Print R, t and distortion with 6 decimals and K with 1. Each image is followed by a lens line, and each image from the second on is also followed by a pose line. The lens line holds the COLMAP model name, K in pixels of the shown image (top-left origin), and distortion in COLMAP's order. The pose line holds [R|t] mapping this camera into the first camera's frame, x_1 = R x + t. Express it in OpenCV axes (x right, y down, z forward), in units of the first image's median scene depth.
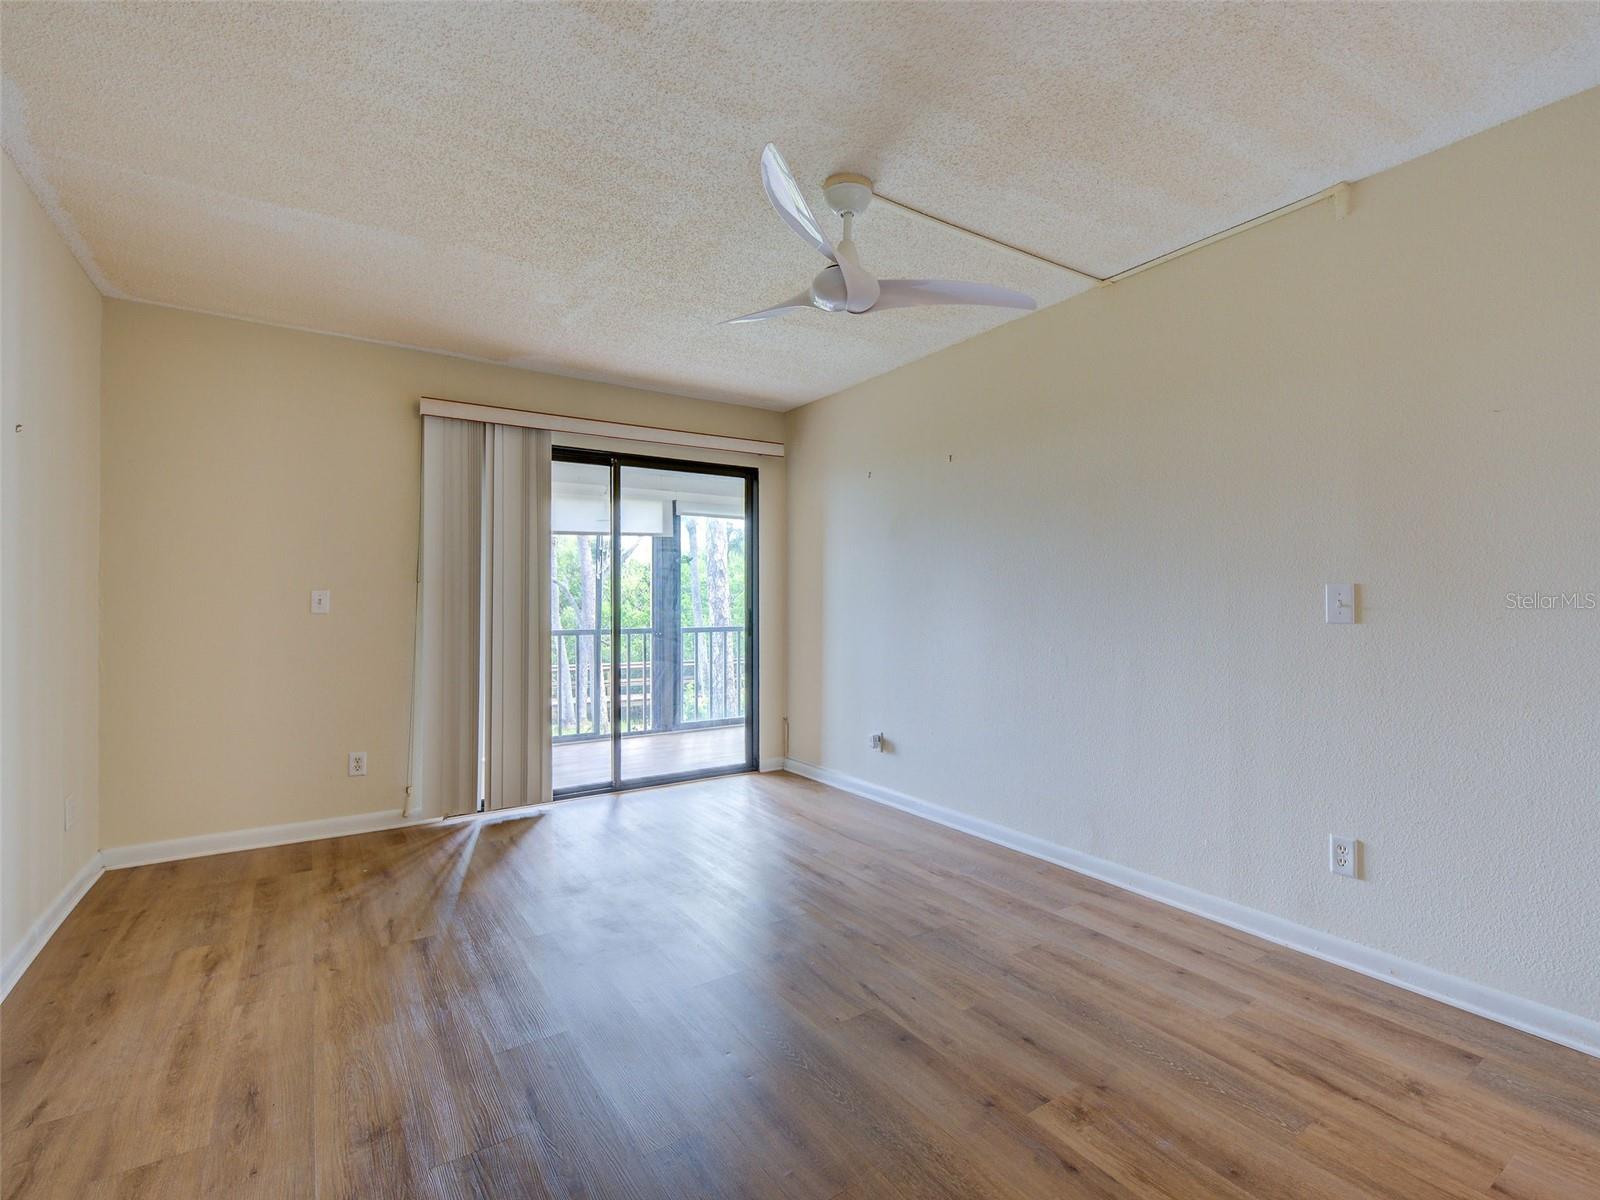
lens RADIAL K [[751.5, 0, 800.0], [0, 751.5, 600.0], [0, 0, 1]] dist [-0.000618, -0.000414]
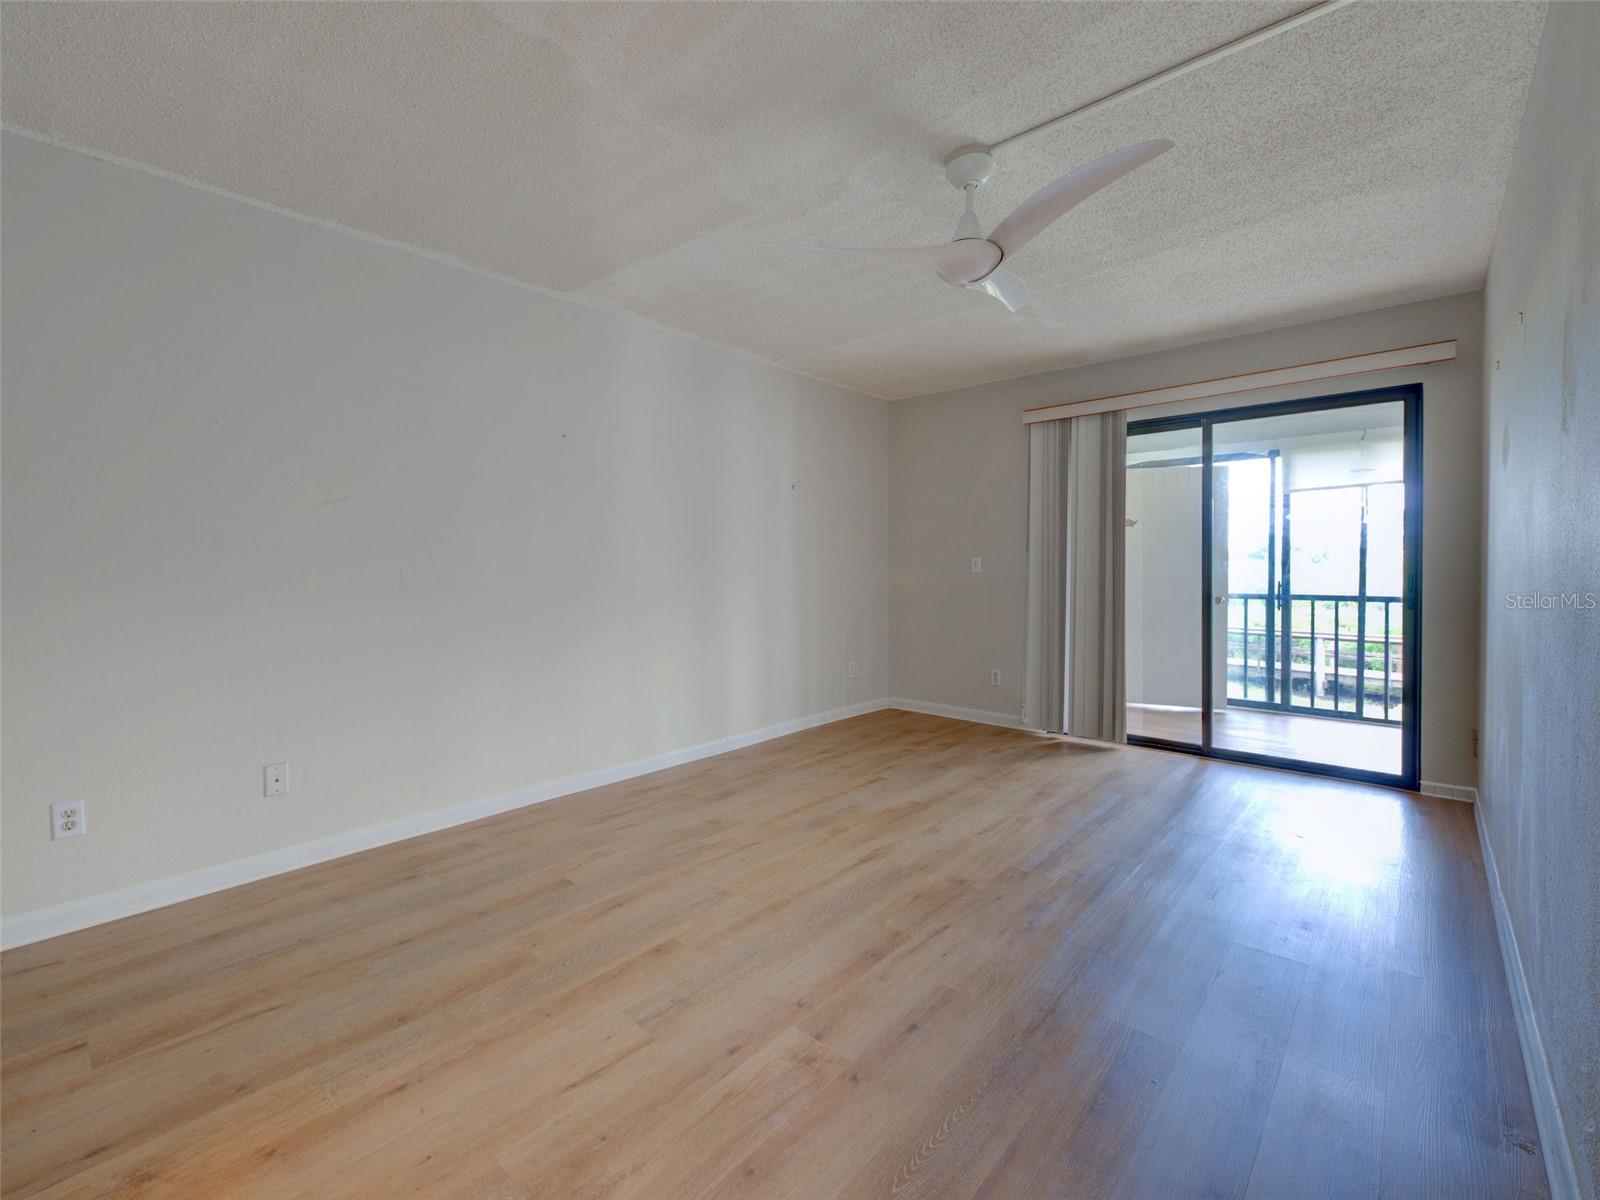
lens RADIAL K [[638.3, 0, 797.7], [0, 638.3, 580.1], [0, 0, 1]] dist [0.003072, 0.000089]
pose [[0.278197, 0.022635, -0.960257, 0.639439], [0.003967, 0.999687, 0.024714, -0.000289], [0.960516, -0.010685, 0.278020, 0.398762]]
